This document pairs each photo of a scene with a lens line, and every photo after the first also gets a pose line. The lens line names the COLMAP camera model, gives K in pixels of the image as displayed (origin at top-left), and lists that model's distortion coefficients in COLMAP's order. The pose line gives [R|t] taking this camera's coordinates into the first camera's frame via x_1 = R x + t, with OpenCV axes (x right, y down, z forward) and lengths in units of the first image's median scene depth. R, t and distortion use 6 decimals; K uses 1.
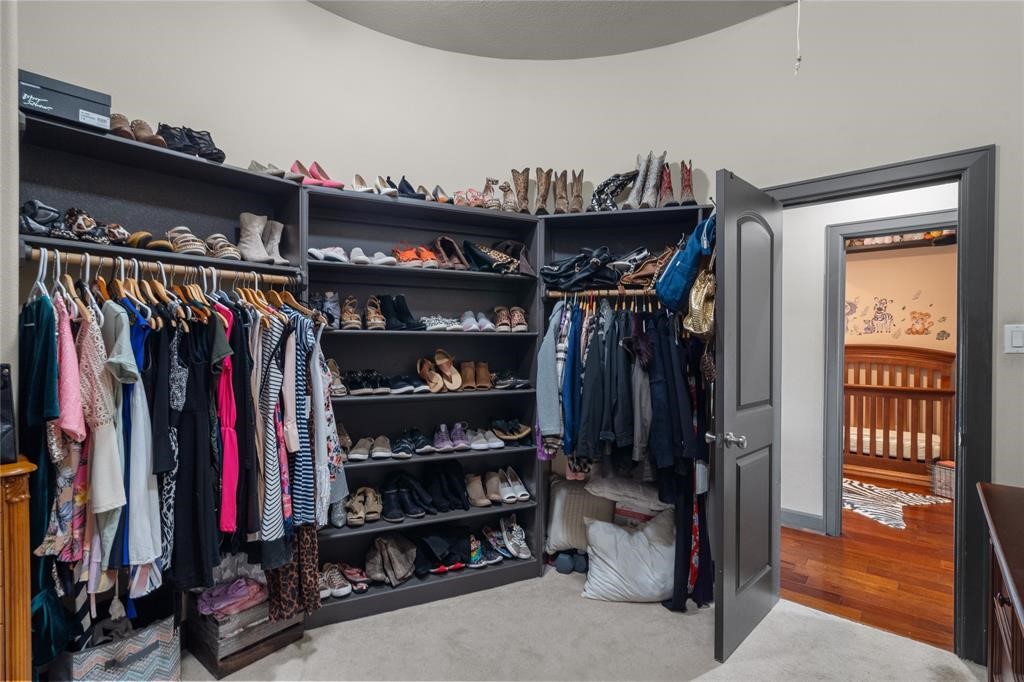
lens RADIAL K [[467.2, 0, 511.8], [0, 467.2, 344.0], [0, 0, 1]] dist [-0.004907, 0.003147]
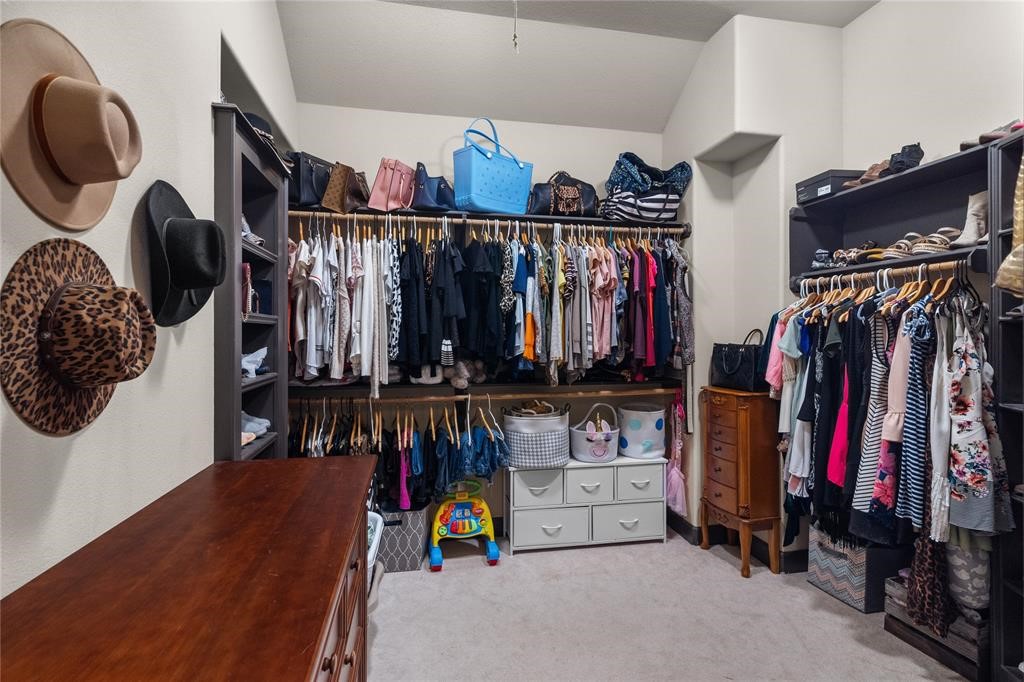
lens RADIAL K [[467.2, 0, 510.5], [0, 467.2, 338.3], [0, 0, 1]] dist [-0.004907, 0.003147]
pose [[-0.600952, 0.003801, -0.799276, 0.868933], [-0.002827, 0.999972, 0.006881, 0.002406], [0.799280, 0.006394, -0.600925, 0.985883]]
